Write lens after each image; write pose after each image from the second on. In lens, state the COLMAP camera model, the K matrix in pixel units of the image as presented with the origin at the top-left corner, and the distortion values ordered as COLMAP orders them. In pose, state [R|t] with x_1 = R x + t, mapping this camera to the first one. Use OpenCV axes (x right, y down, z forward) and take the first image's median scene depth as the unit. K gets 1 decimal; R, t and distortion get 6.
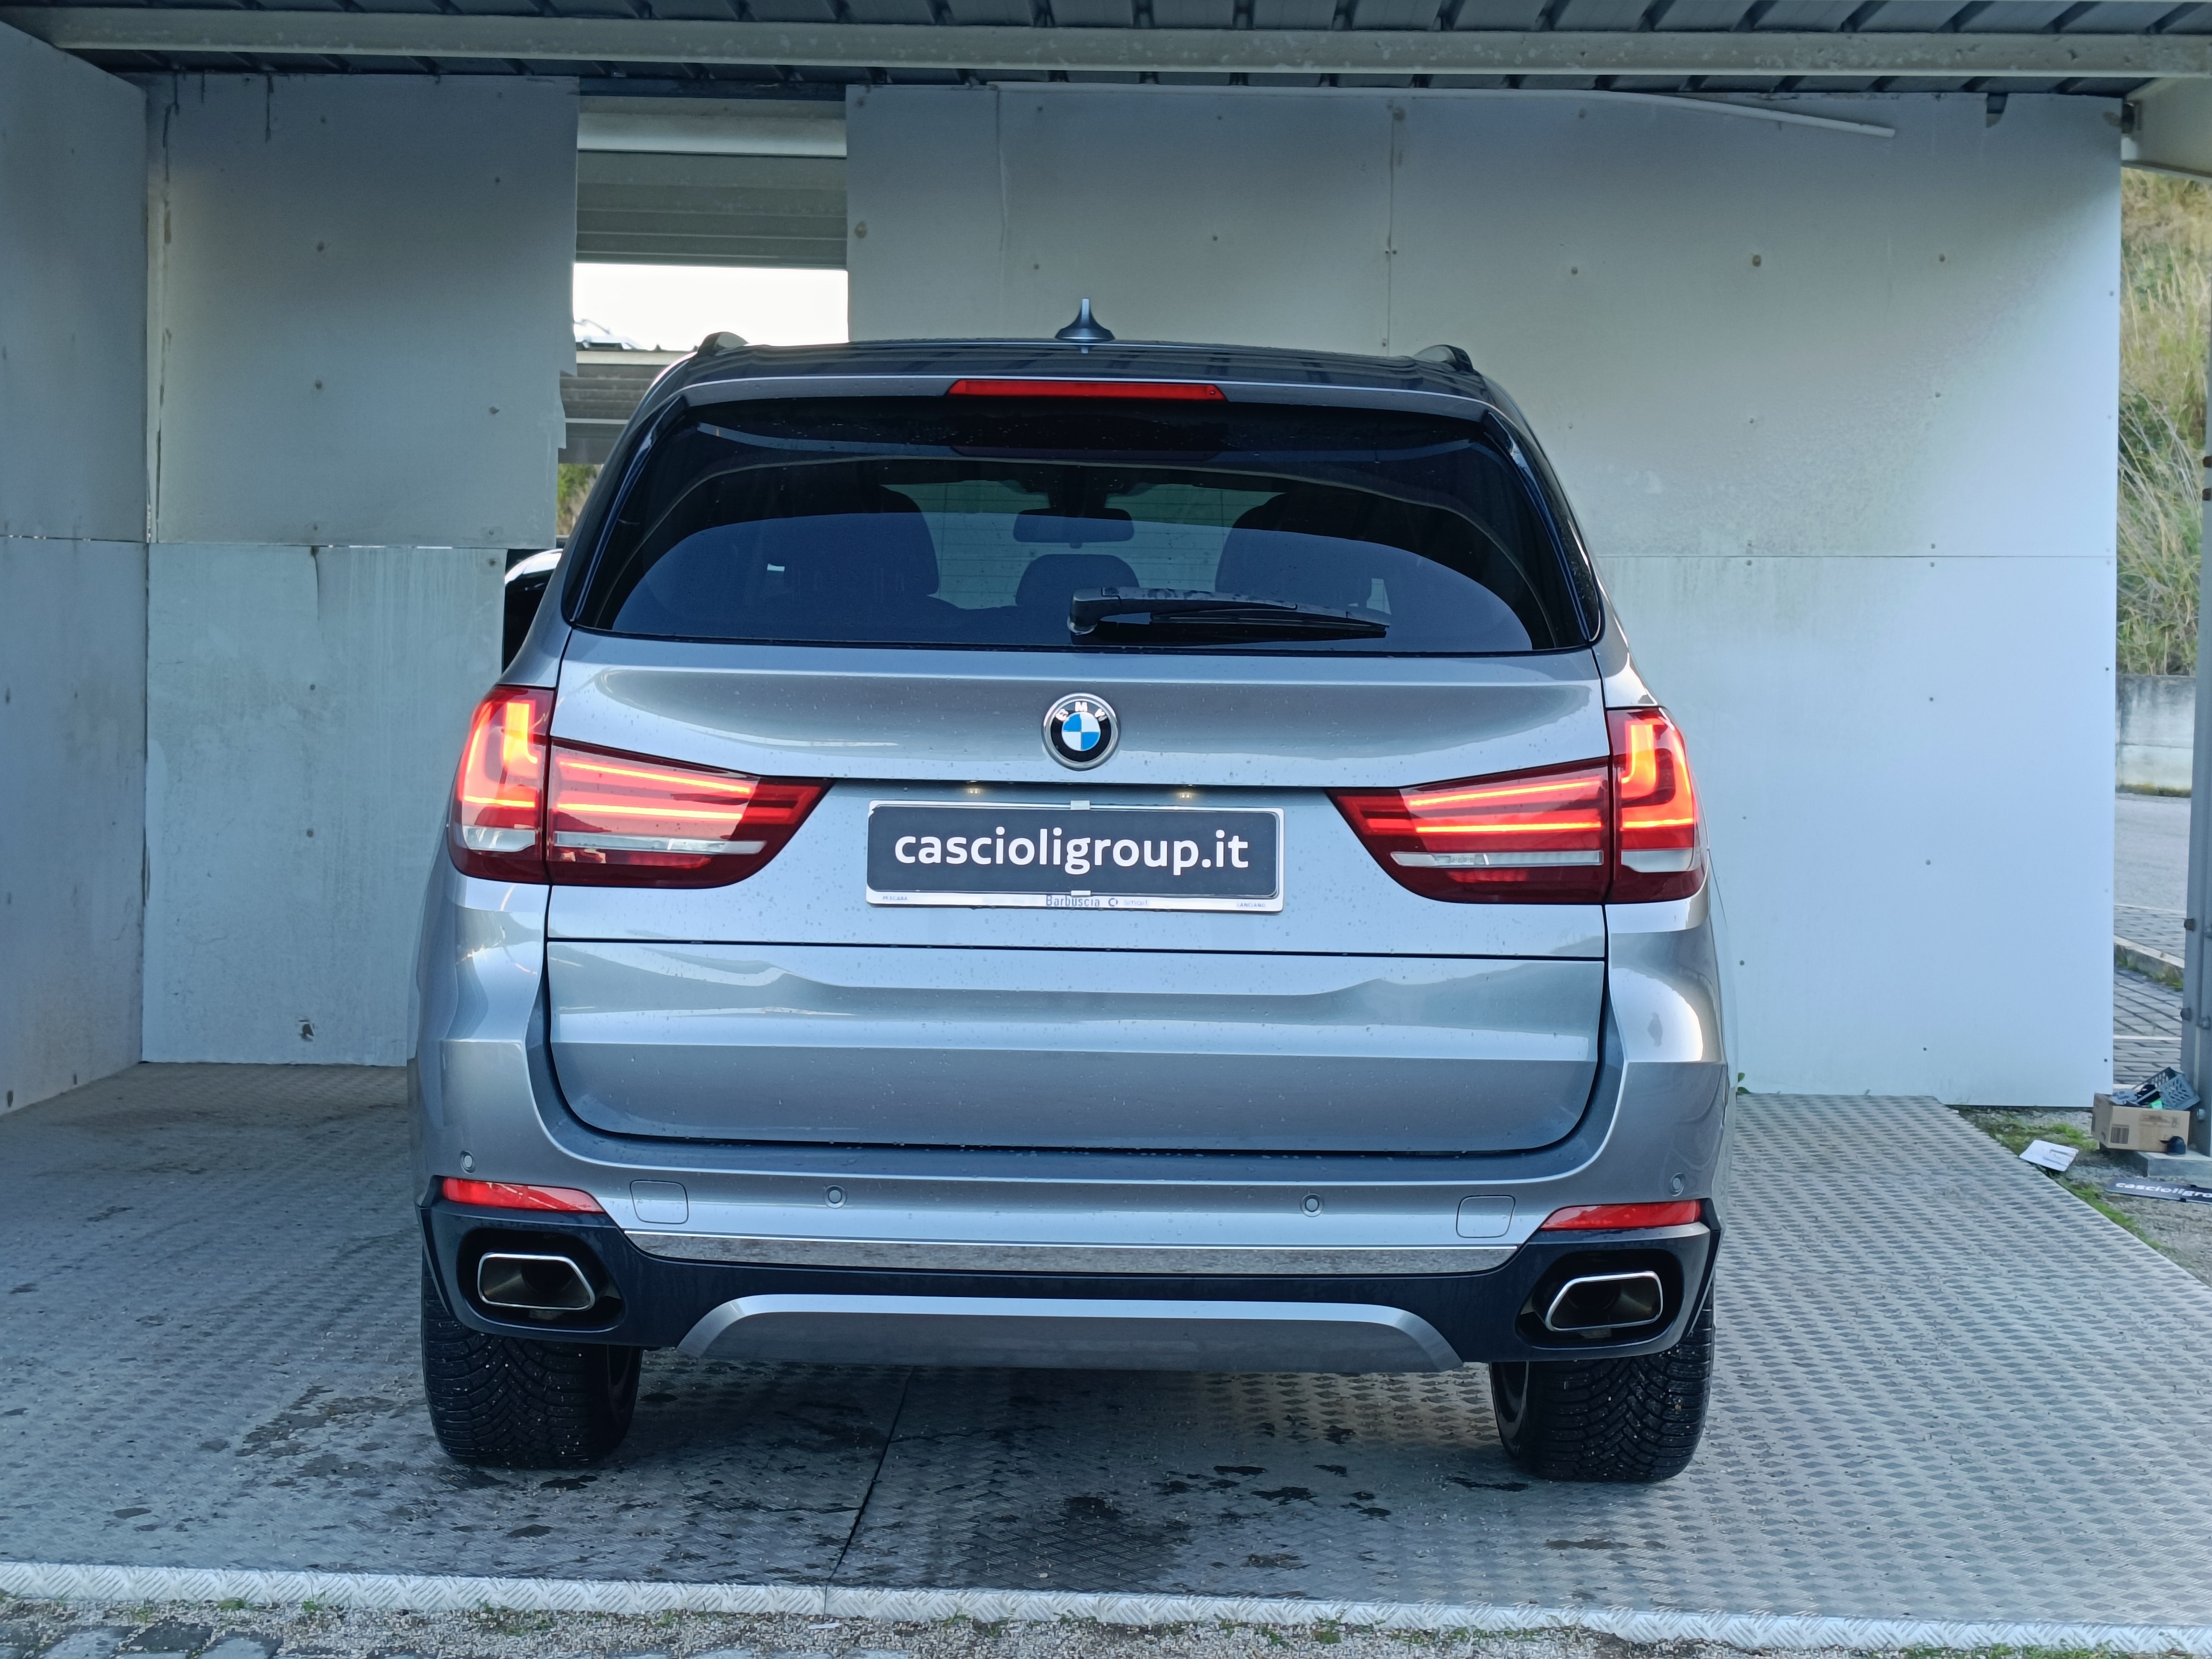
lens RADIAL K [[3396.8, 0, 1079.4], [0, 3396.8, 824.2], [0, 0, 1]] dist [0.312469, -1.199304]
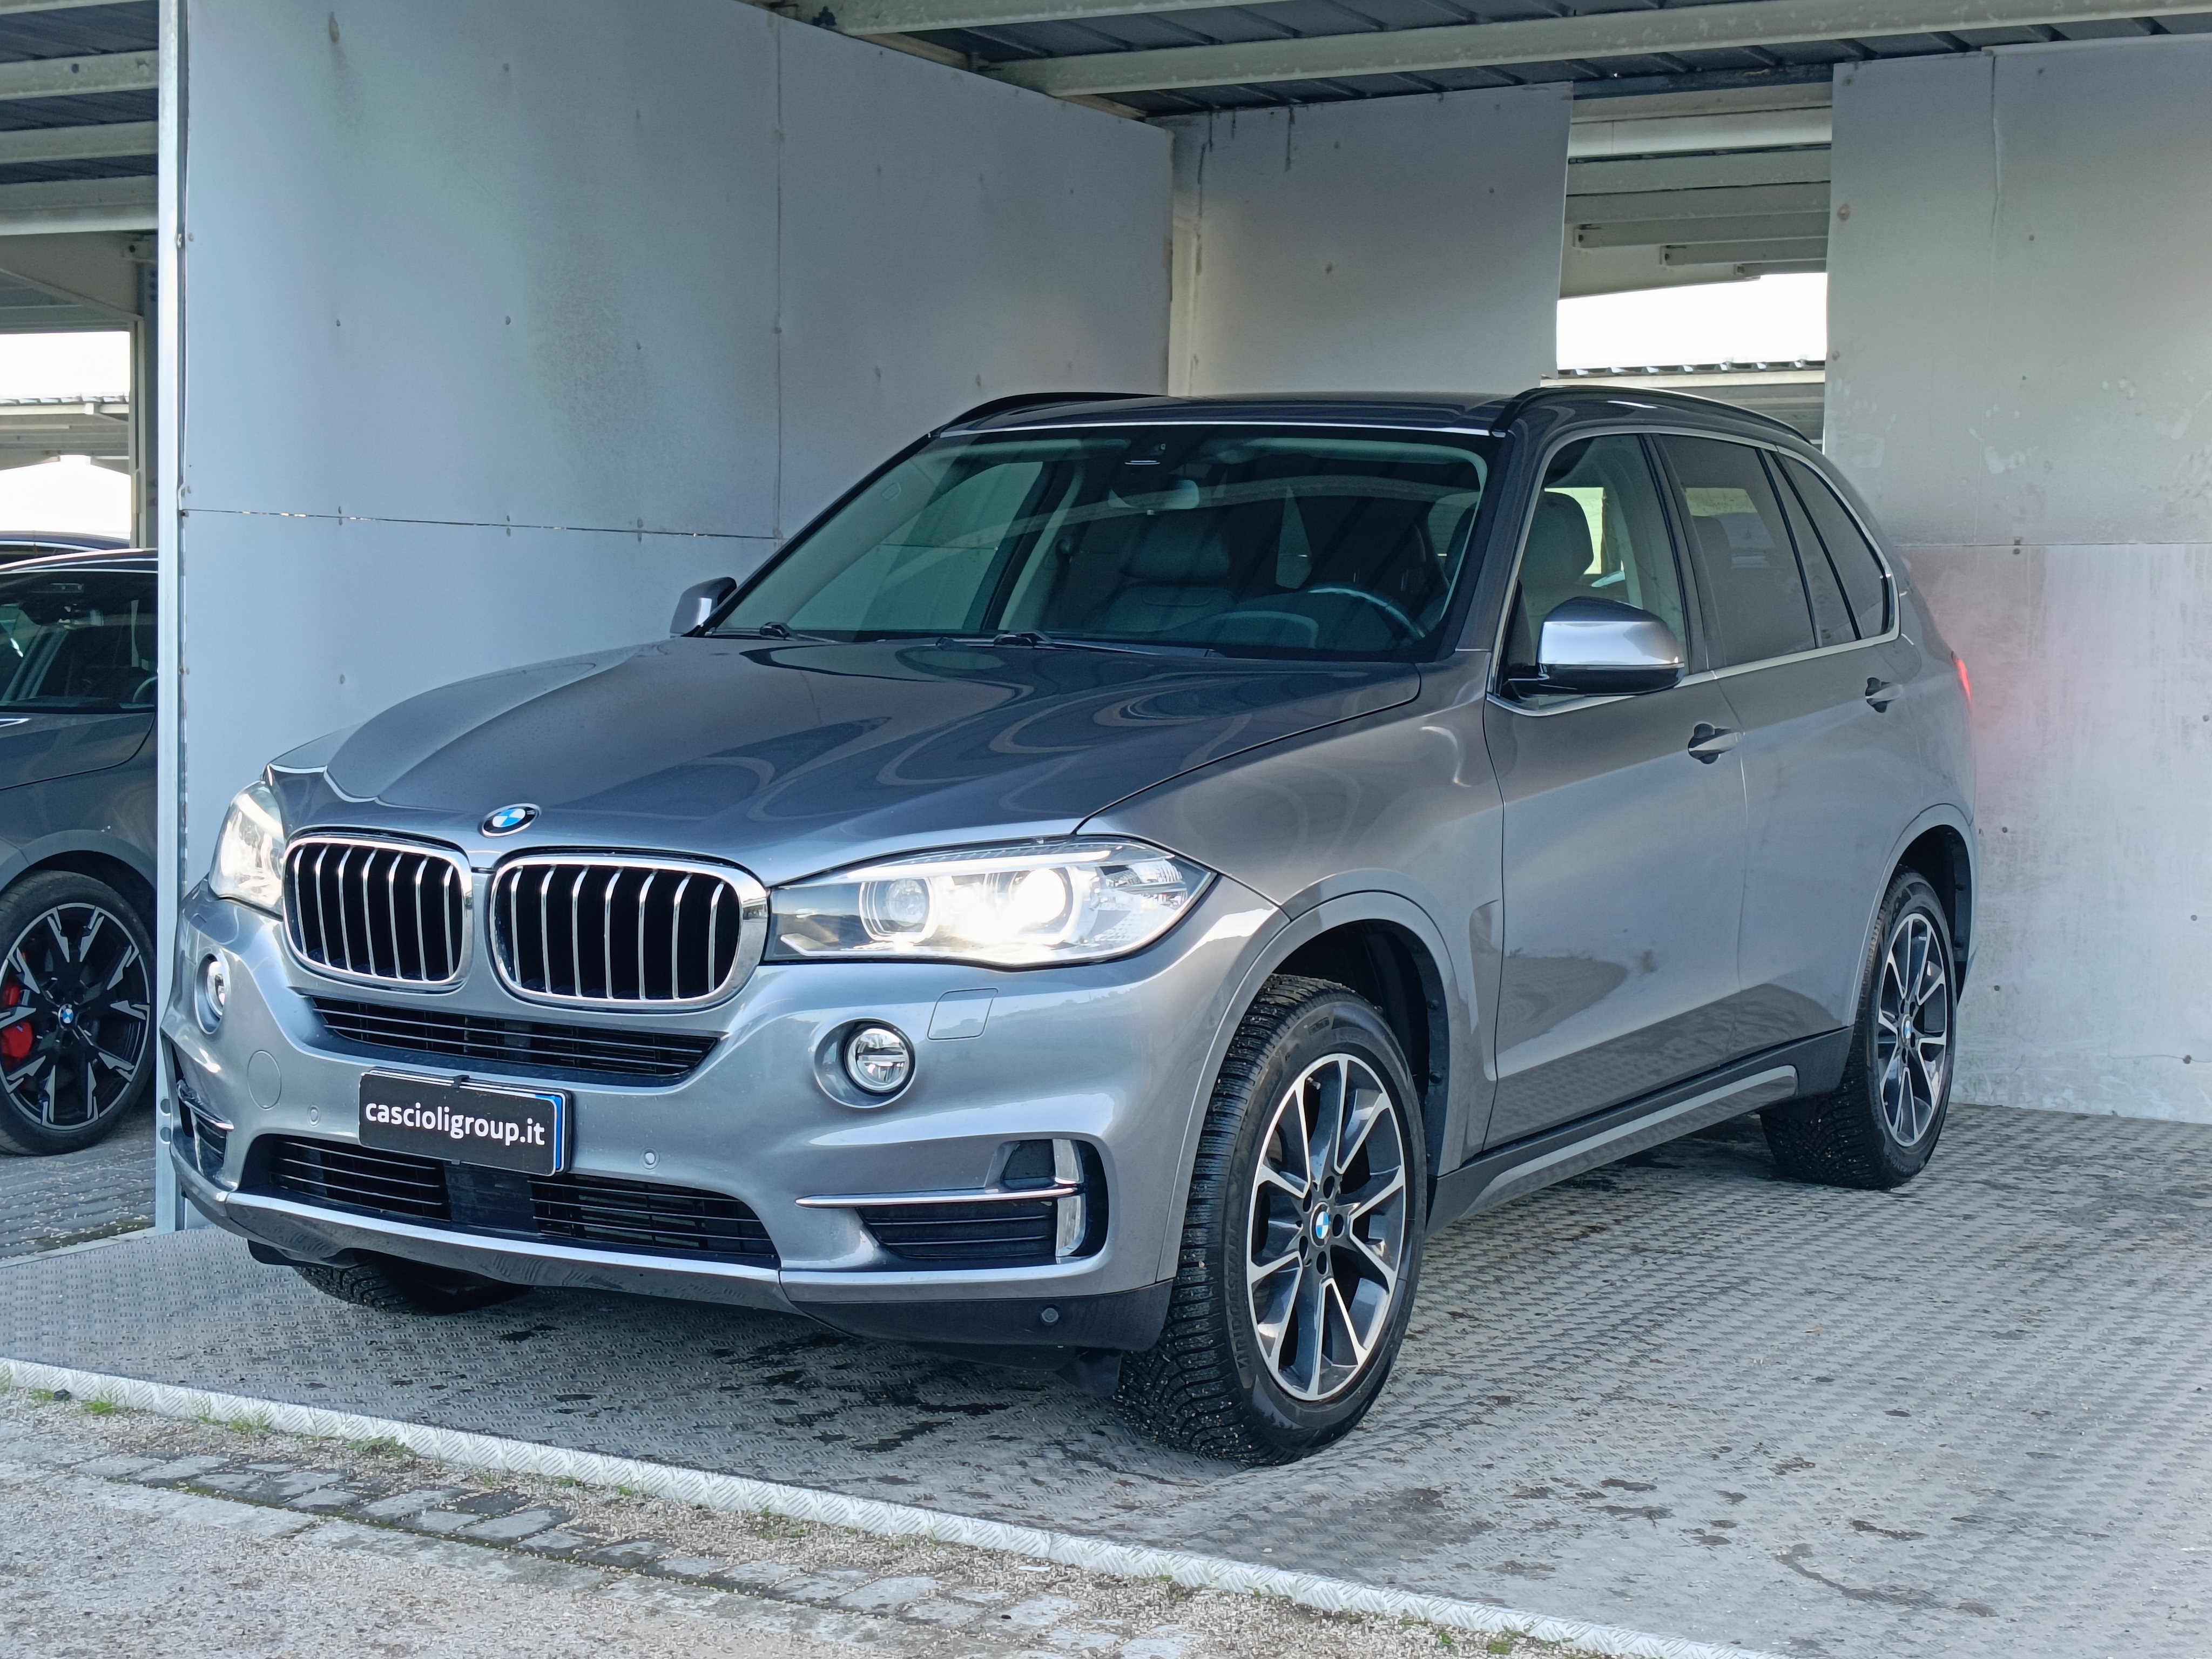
lens RADIAL K [[3383.9, 0, 1106.0], [0, 3383.9, 829.5], [0, 0, 1]] dist [0.295621, -1.115381]
pose [[0.891324, 0.023501, -0.452758, 0.393892], [-0.027917, 0.999606, -0.003074, 0.016687], [0.452507, 0.015380, 0.891628, 0.102812]]
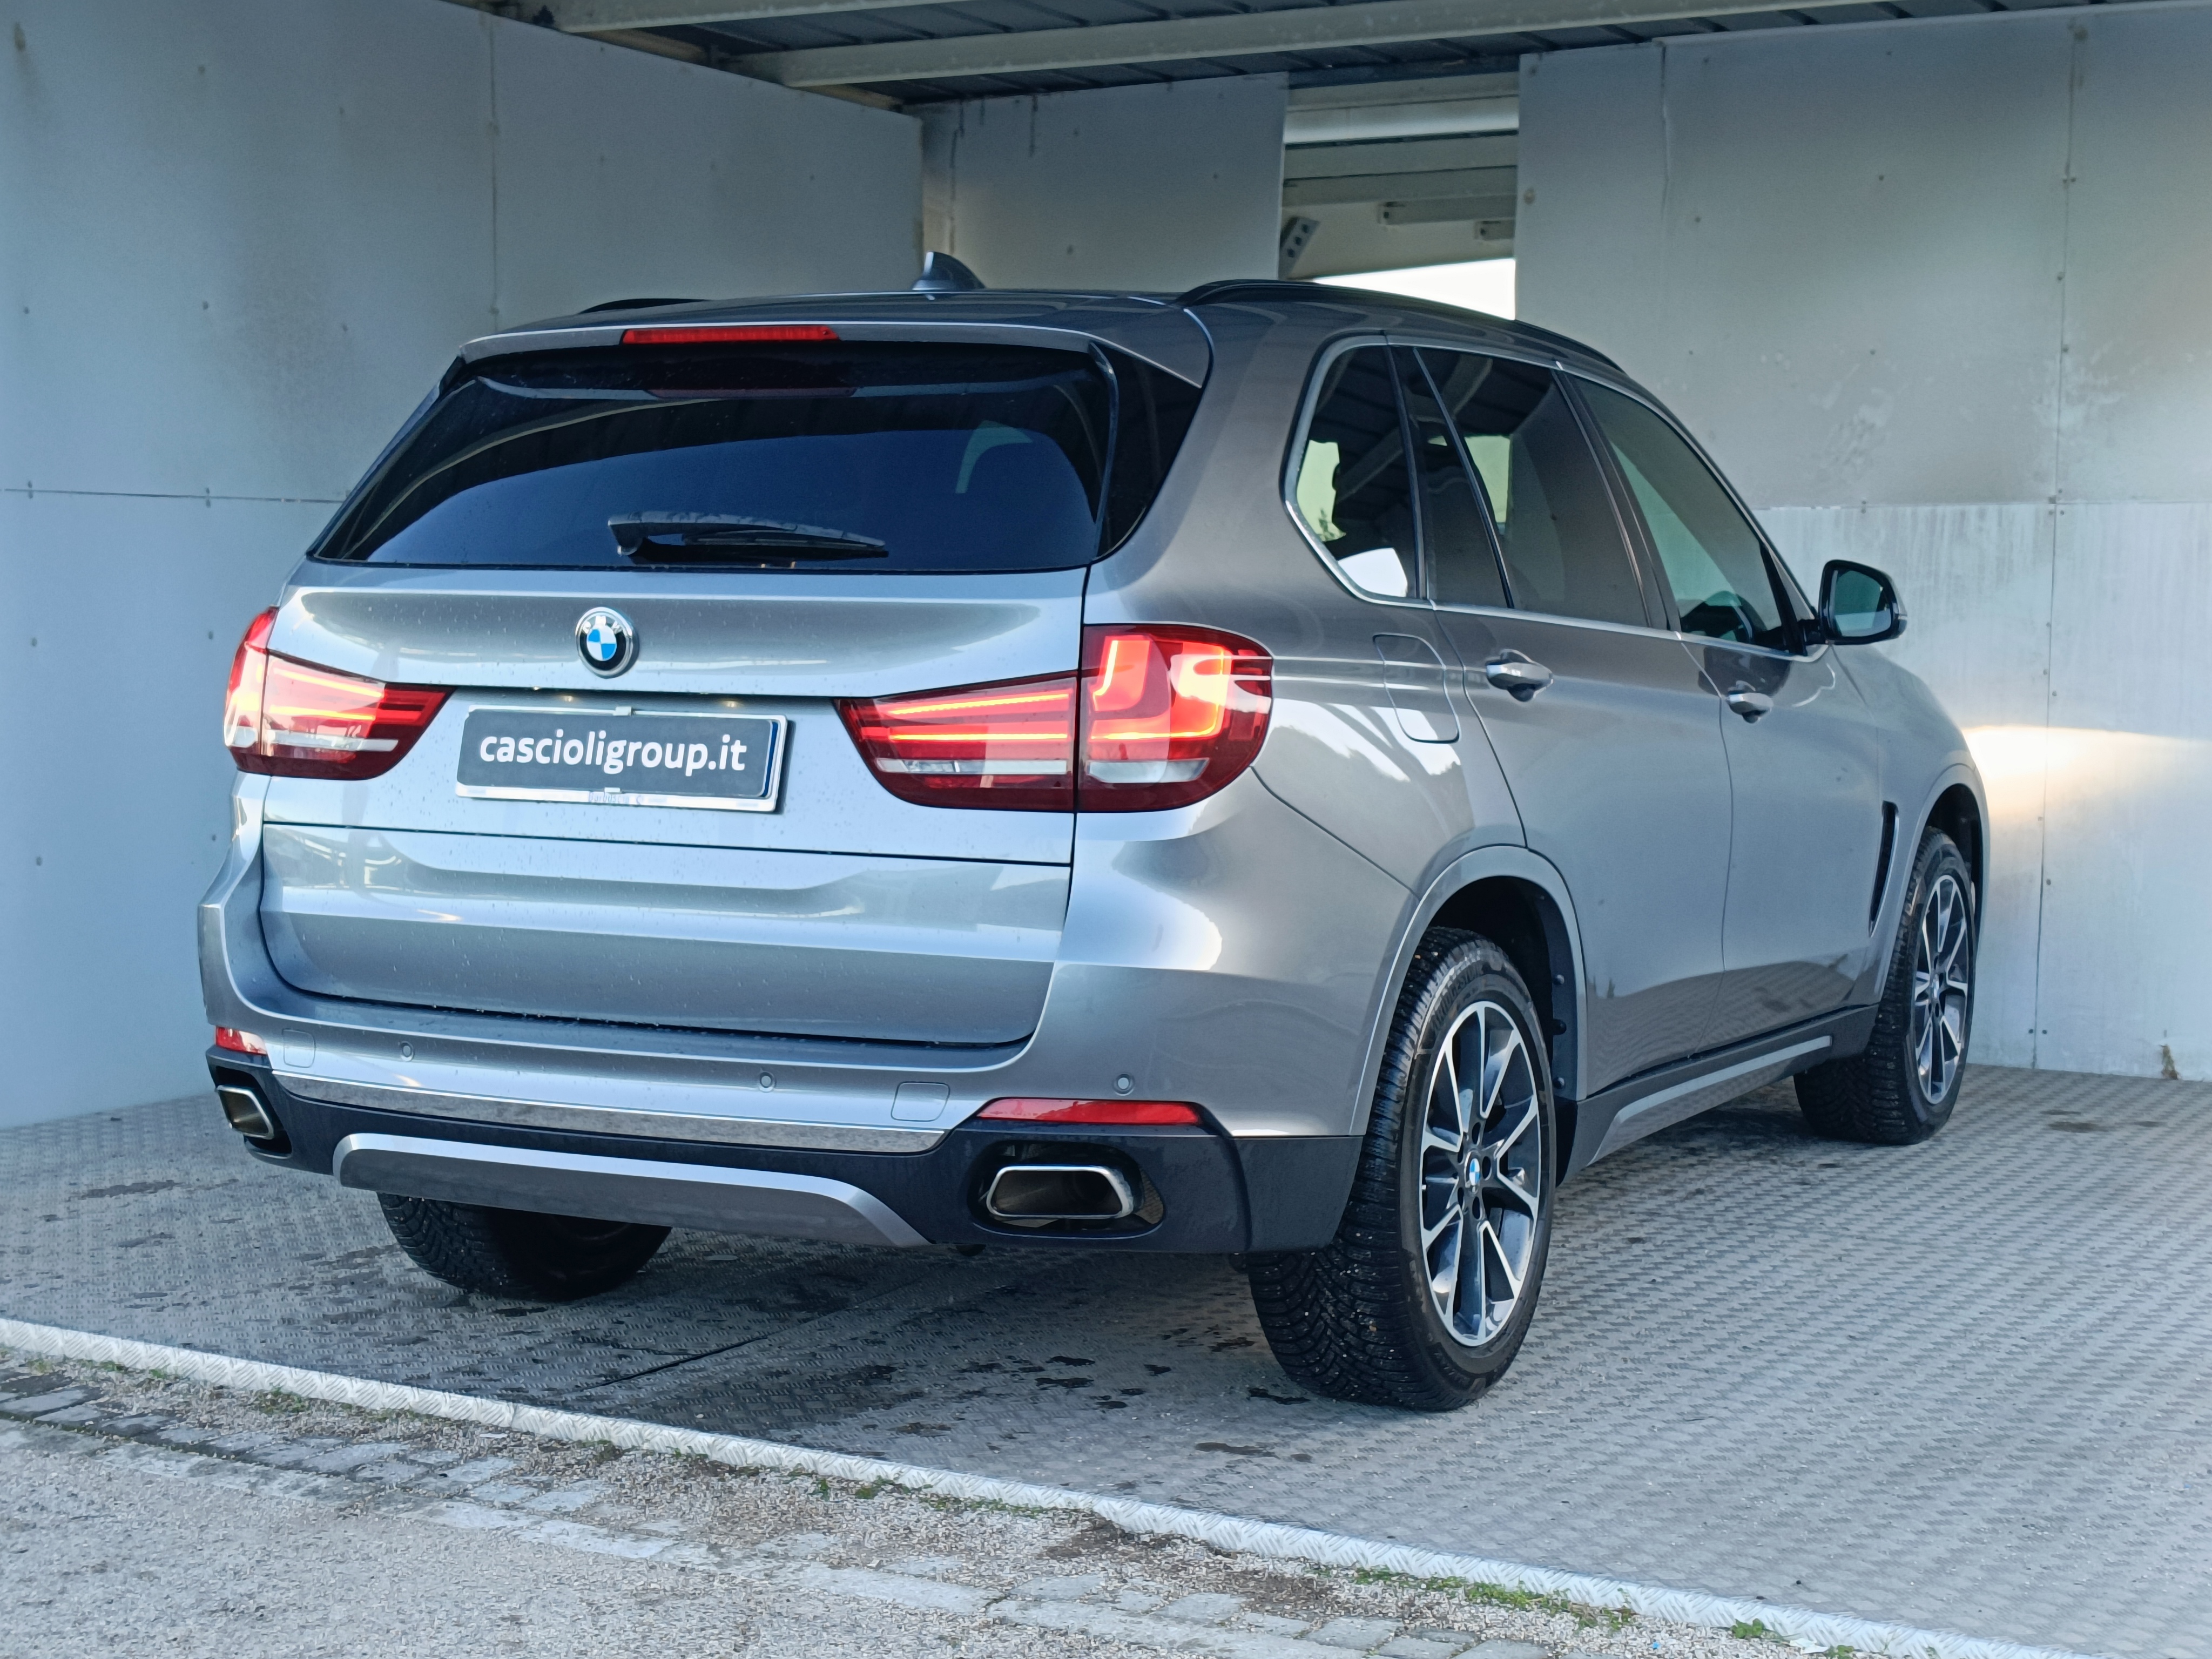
lens RADIAL K [[3383.9, 0, 1106.0], [0, 3383.9, 829.5], [0, 0, 1]] dist [0.295621, -1.115381]
pose [[0.884380, 0.023922, -0.466155, 0.619846], [-0.023280, 0.999704, 0.007135, 0.020164], [0.466188, 0.004542, 0.884674, 0.091929]]
